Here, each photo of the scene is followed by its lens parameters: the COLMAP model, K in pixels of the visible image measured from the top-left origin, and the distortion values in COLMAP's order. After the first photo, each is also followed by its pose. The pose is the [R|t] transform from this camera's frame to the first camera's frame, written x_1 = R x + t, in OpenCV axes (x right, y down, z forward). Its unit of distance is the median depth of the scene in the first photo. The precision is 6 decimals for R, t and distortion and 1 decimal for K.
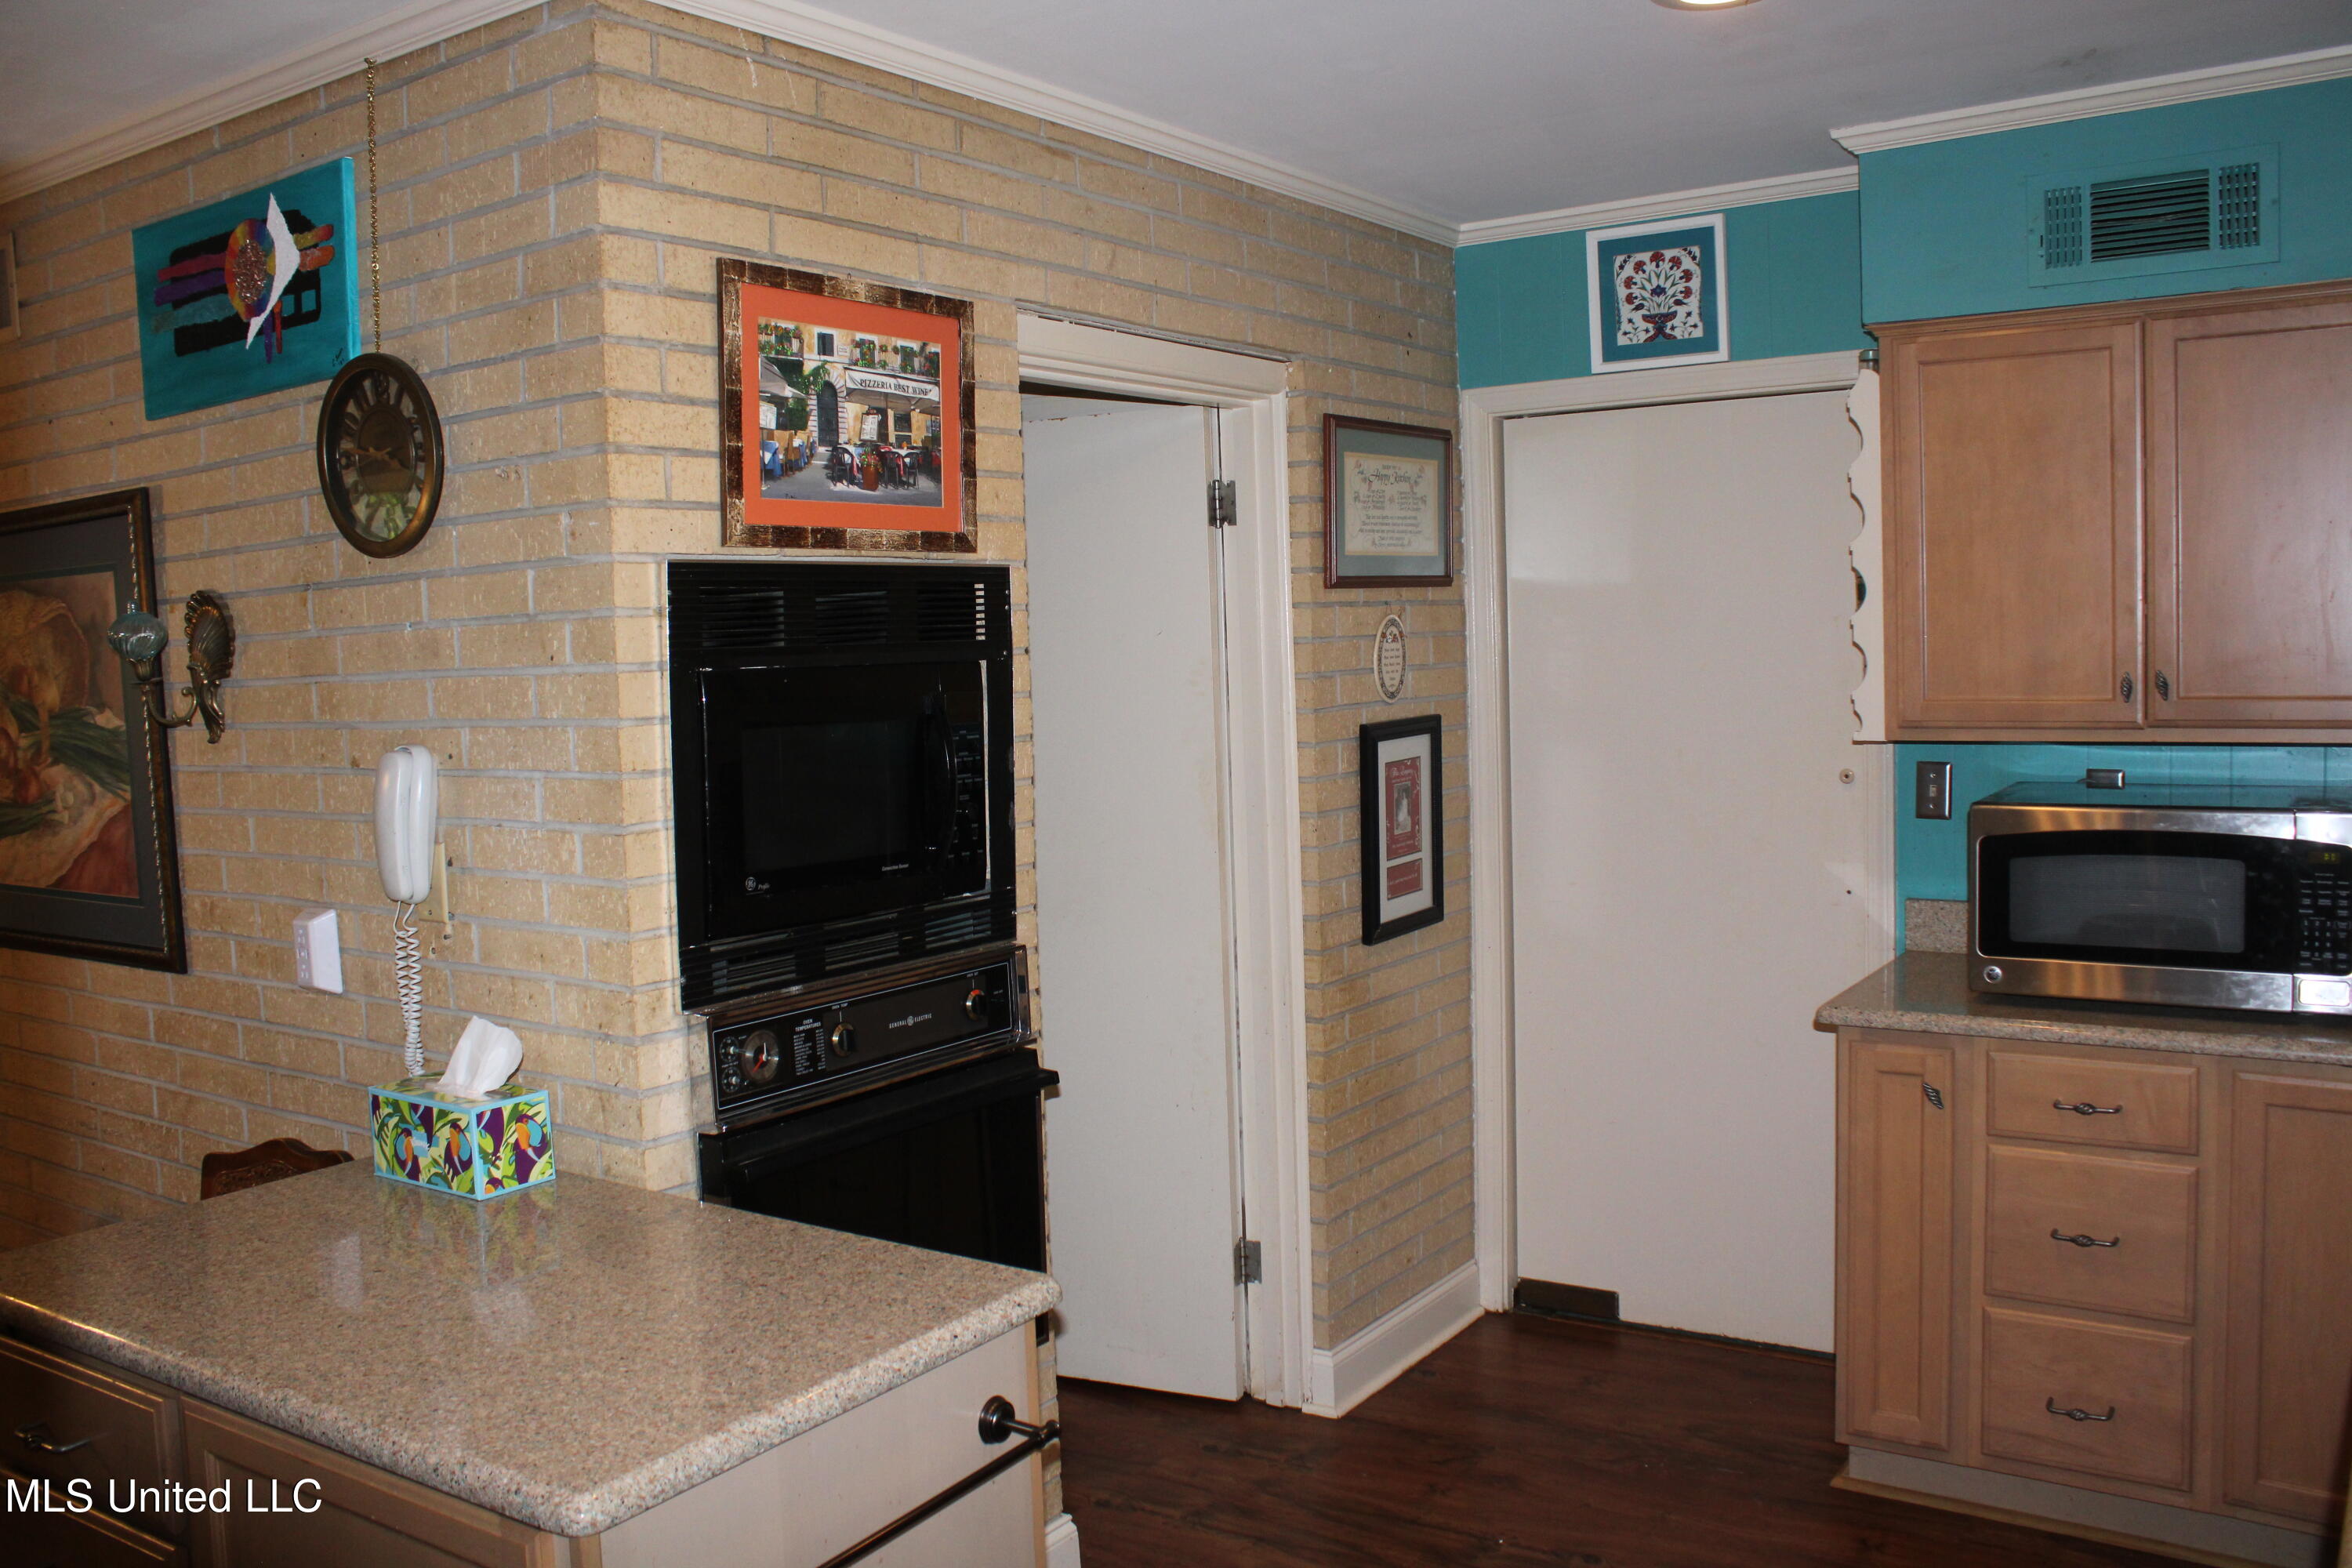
lens RADIAL K [[1935.0, 0, 1195.9], [0, 1935.0, 758.4], [0, 0, 1]] dist [-0.167643, 0.149133]
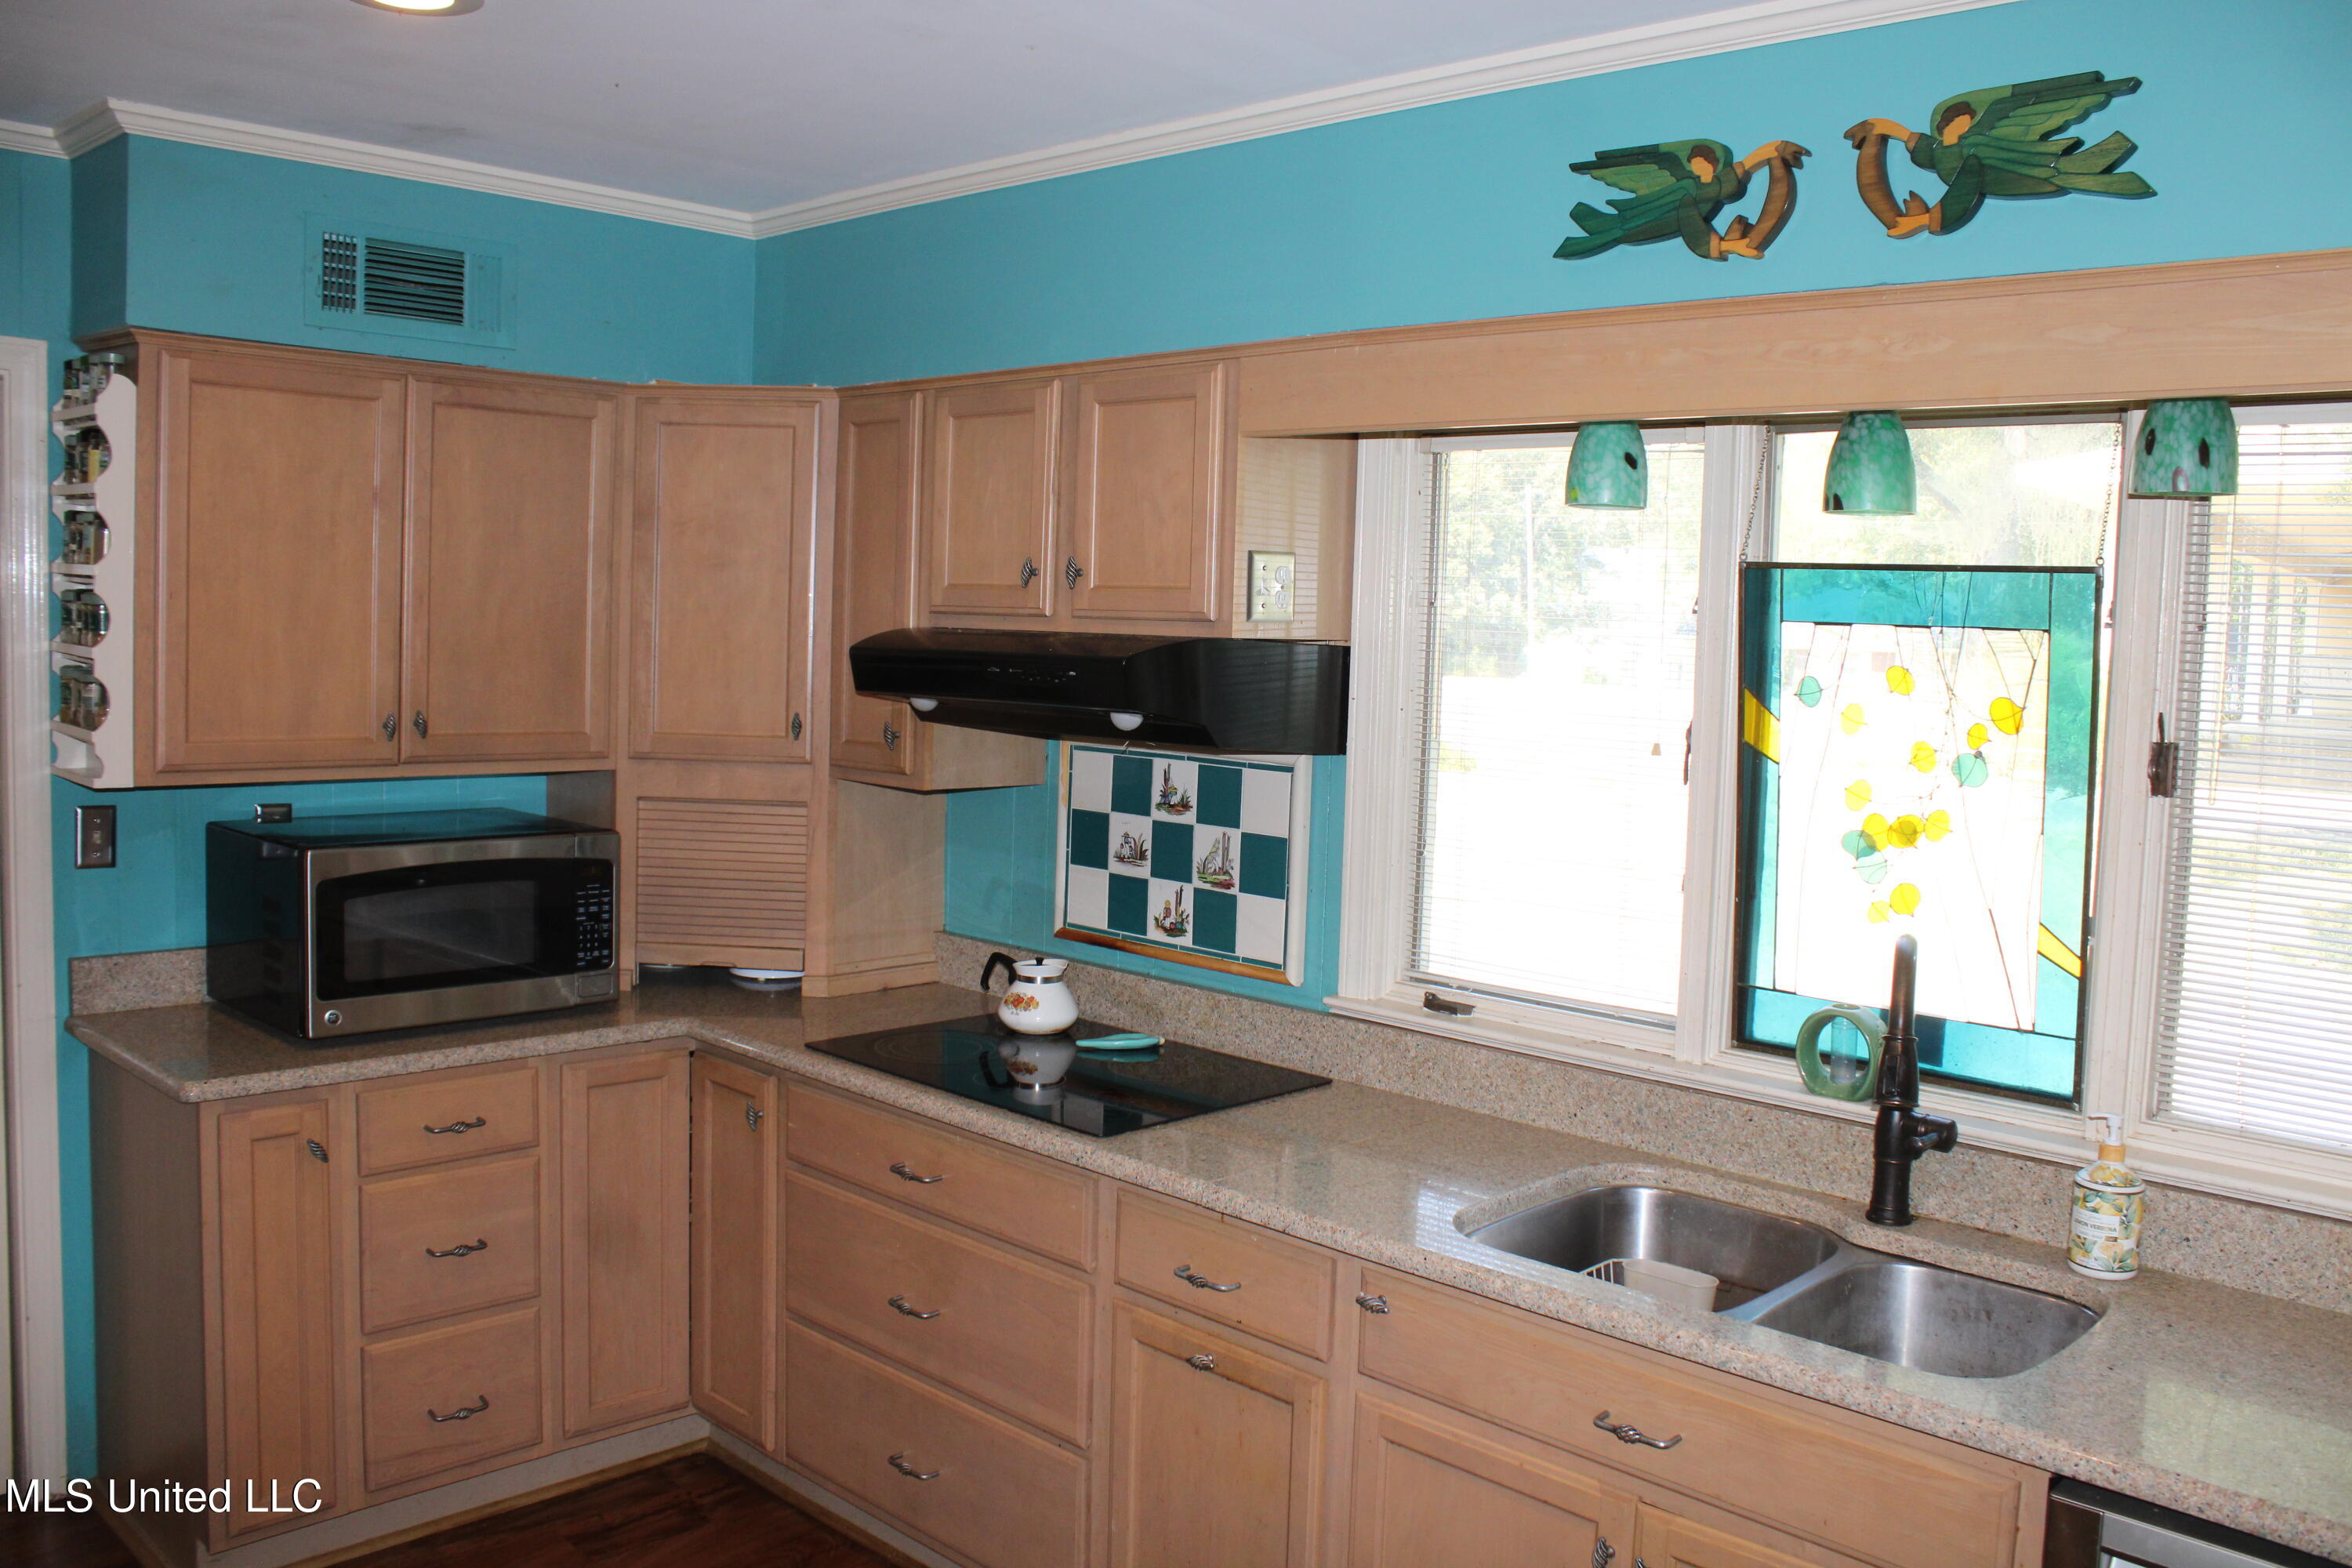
lens RADIAL K [[1935.0, 0, 1195.9], [0, 1935.0, 758.4], [0, 0, 1]] dist [-0.167643, 0.149133]
pose [[0.173677, -0.036343, 0.984132, -0.468067], [0.022508, 0.999204, 0.032928, -0.045006], [-0.984545, 0.016432, 0.174357, 0.375921]]
